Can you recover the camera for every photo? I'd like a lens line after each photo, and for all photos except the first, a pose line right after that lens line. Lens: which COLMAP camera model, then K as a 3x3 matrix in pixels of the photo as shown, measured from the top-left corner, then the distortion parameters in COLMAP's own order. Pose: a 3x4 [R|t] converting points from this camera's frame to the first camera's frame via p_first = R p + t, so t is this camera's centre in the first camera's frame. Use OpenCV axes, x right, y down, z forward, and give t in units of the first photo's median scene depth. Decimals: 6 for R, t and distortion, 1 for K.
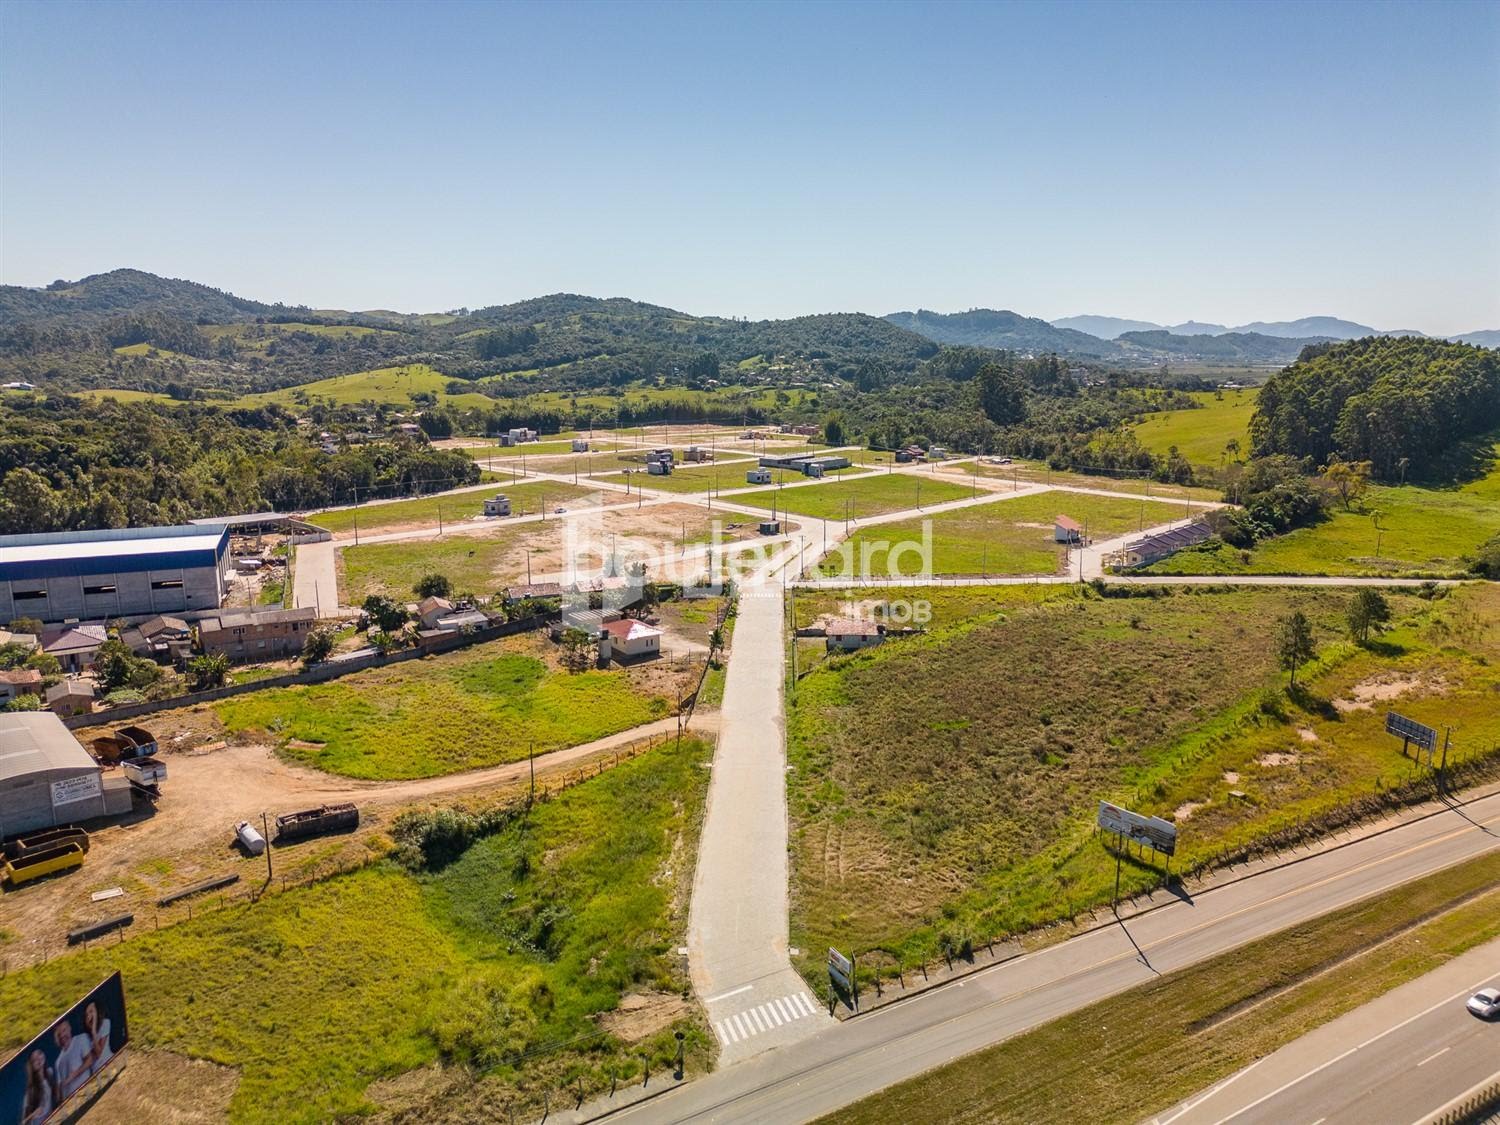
lens RADIAL K [[1037.2, 0, 743.8], [0, 1037.2, 579.8], [0, 0, 1]] dist [0.082955, -0.092854]
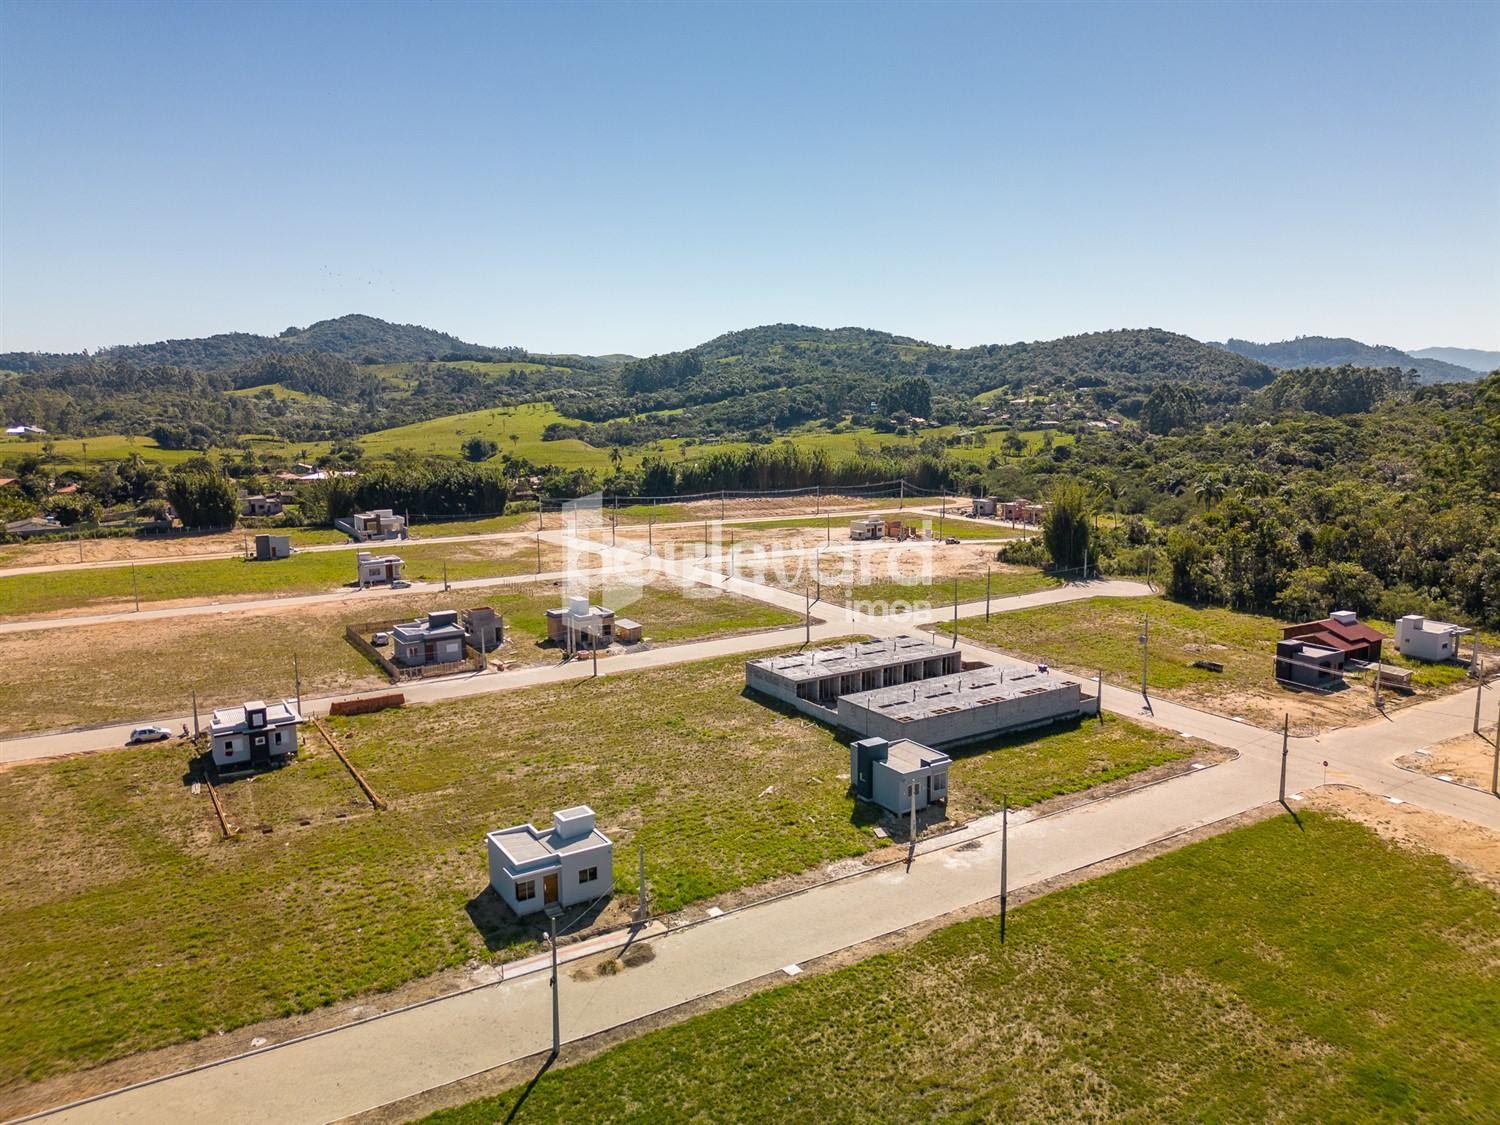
lens RADIAL K [[1056.4, 0, 742.7], [0, 1056.4, 581.6], [0, 0, 1]] dist [0.084154, -0.101484]
pose [[0.968080, 0.032030, -0.248585, 0.037009], [-0.042849, 0.998350, -0.038232, -0.056898], [0.246950, 0.047663, 0.967855, 0.321796]]
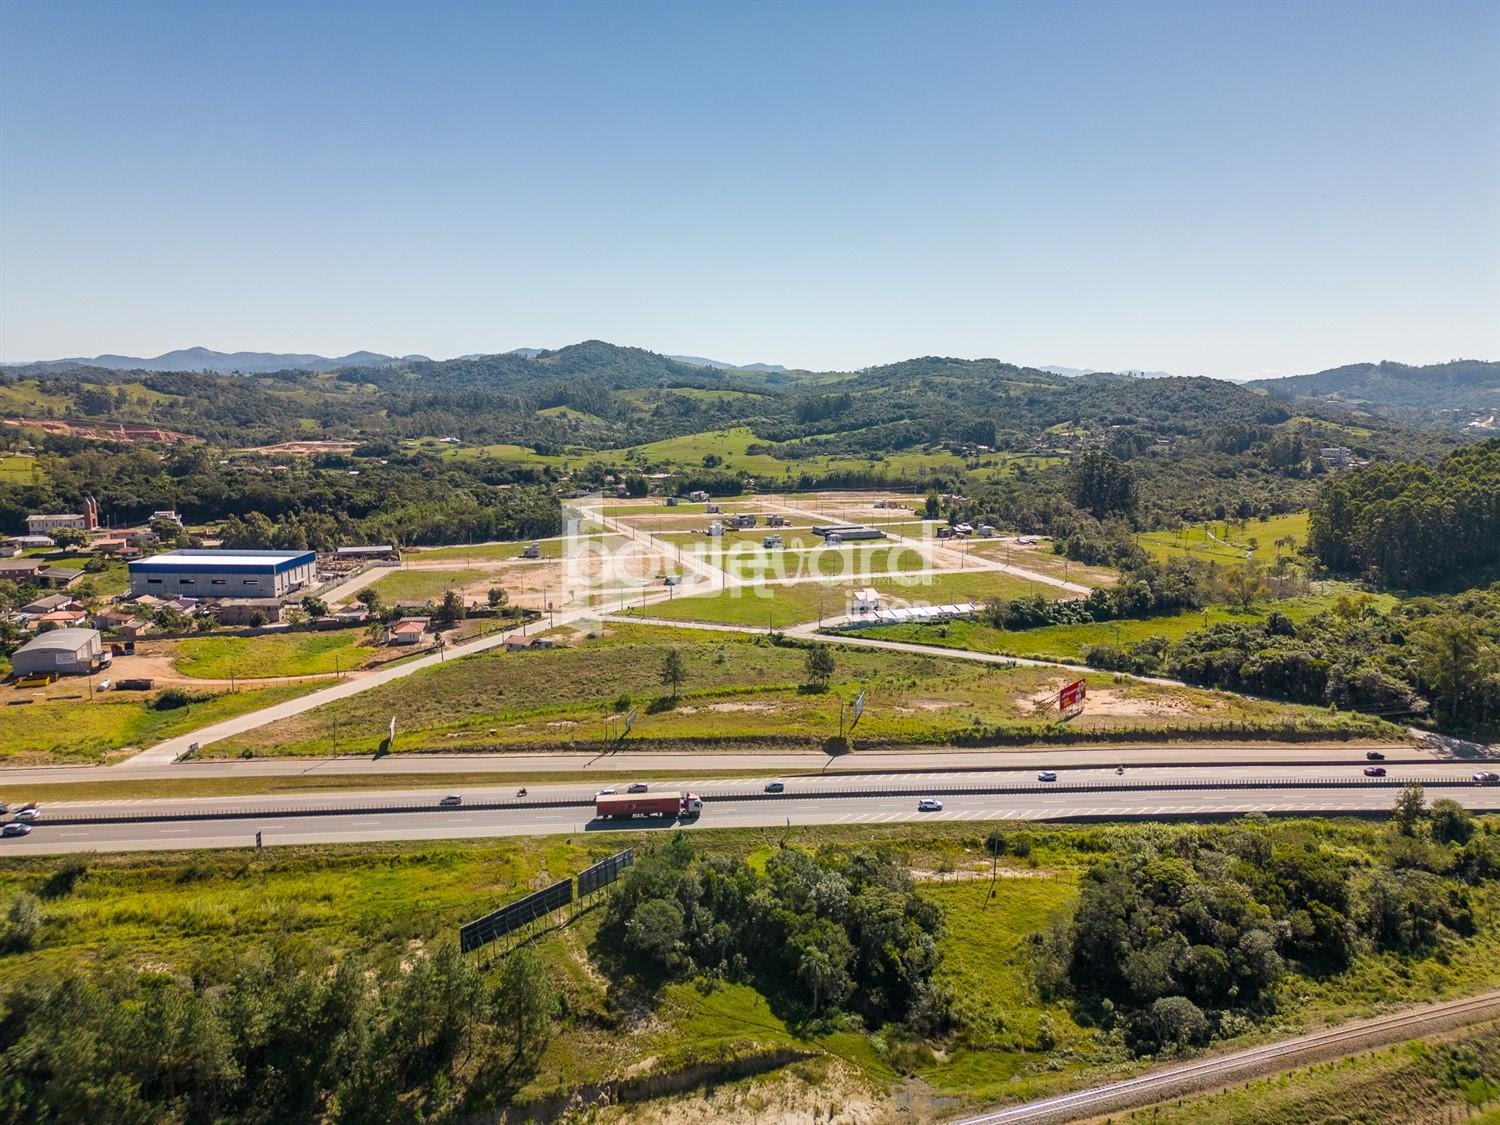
lens RADIAL K [[1032.2, 0, 745.7], [0, 1032.2, 591.3], [0, 0, 1]] dist [0.091337, -0.109611]
pose [[0.913796, 0.083074, -0.397587, 0.192665], [-0.096199, 0.995275, -0.013141, -0.007835], [0.394617, 0.050255, 0.917470, -0.065812]]
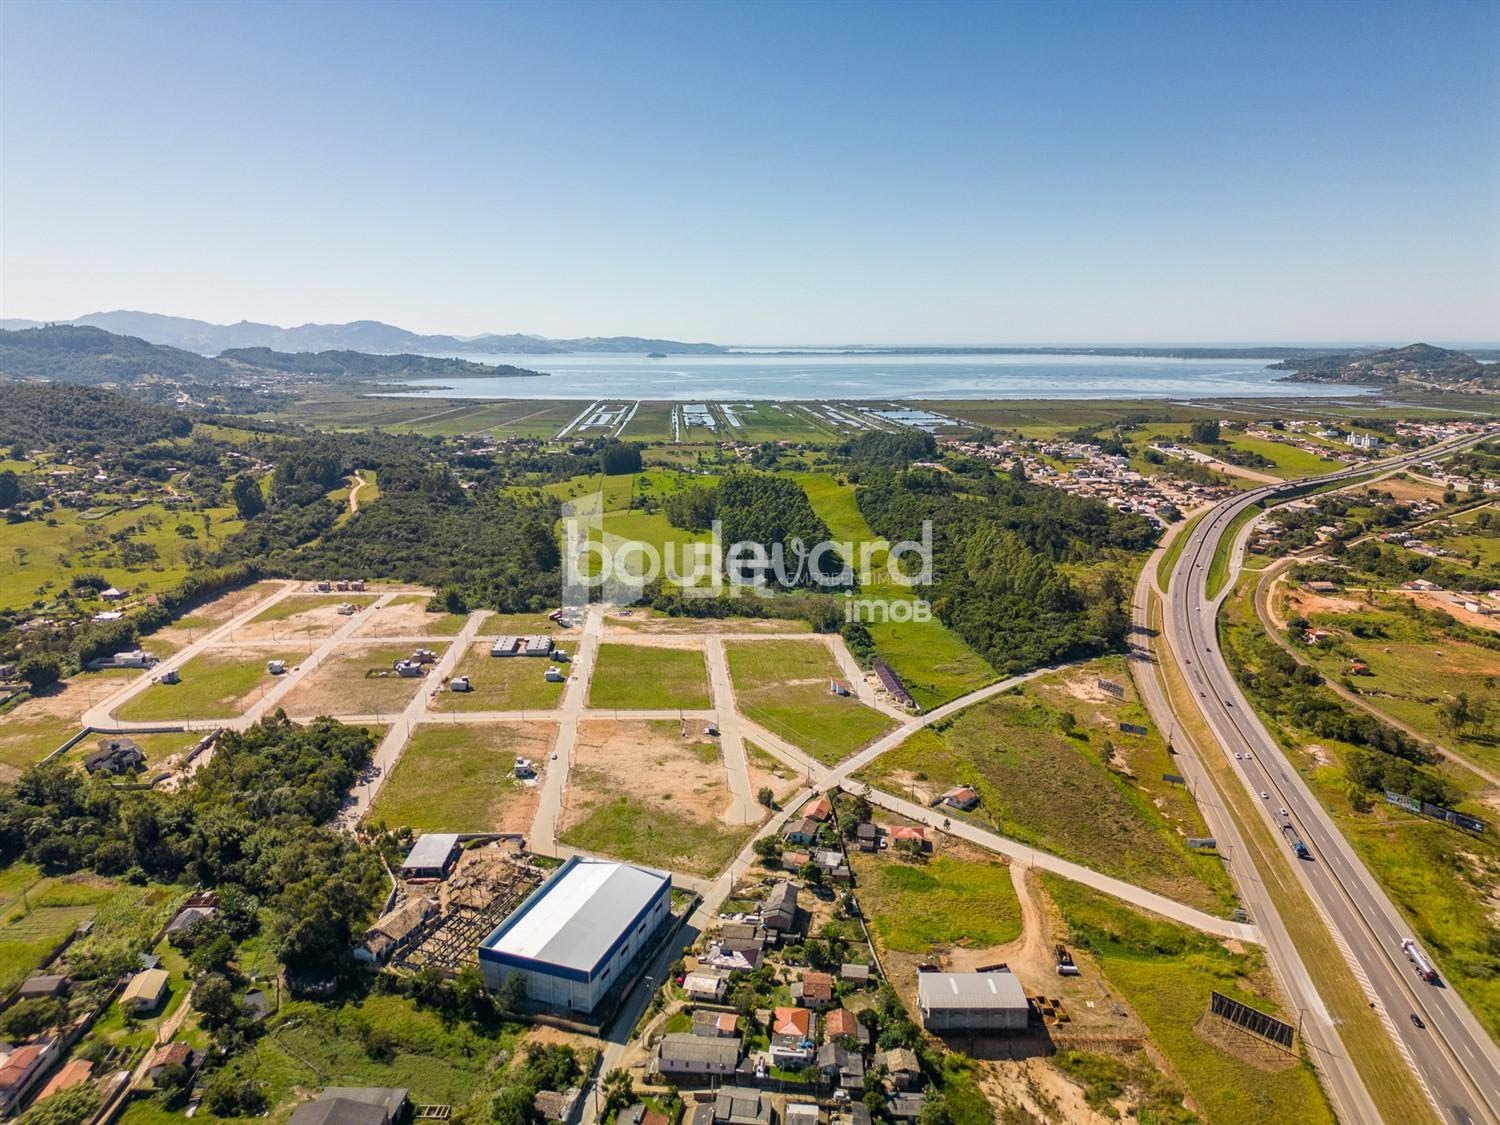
lens RADIAL K [[1037.2, 0, 743.8], [0, 1037.2, 579.8], [0, 0, 1]] dist [0.082955, -0.092854]
pose [[0.667319, -0.165813, 0.726079, -0.291793], [0.160381, 0.984022, 0.077317, -0.108734], [-0.727299, 0.064855, 0.683250, -0.023056]]
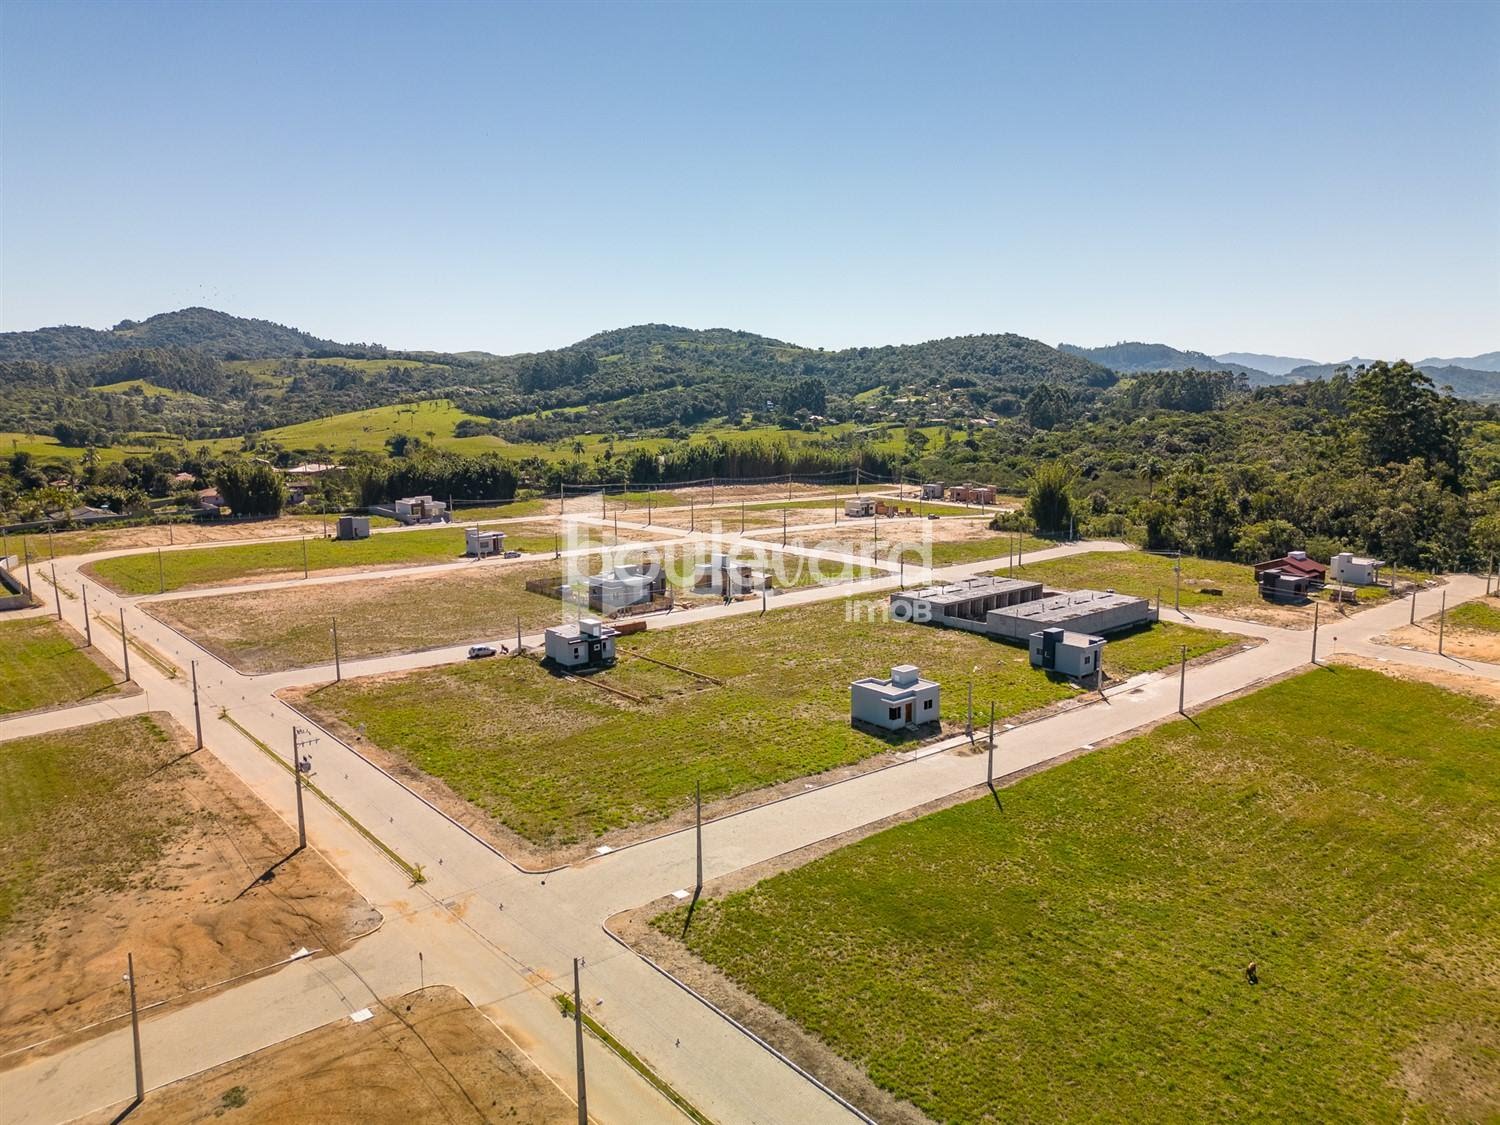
lens RADIAL K [[1056.4, 0, 742.7], [0, 1056.4, 581.6], [0, 0, 1]] dist [0.084154, -0.101484]
pose [[0.993823, 0.010620, -0.110468, 0.001900], [-0.015334, 0.999004, -0.041912, -0.046945], [0.109912, 0.043347, 0.992996, 0.278478]]
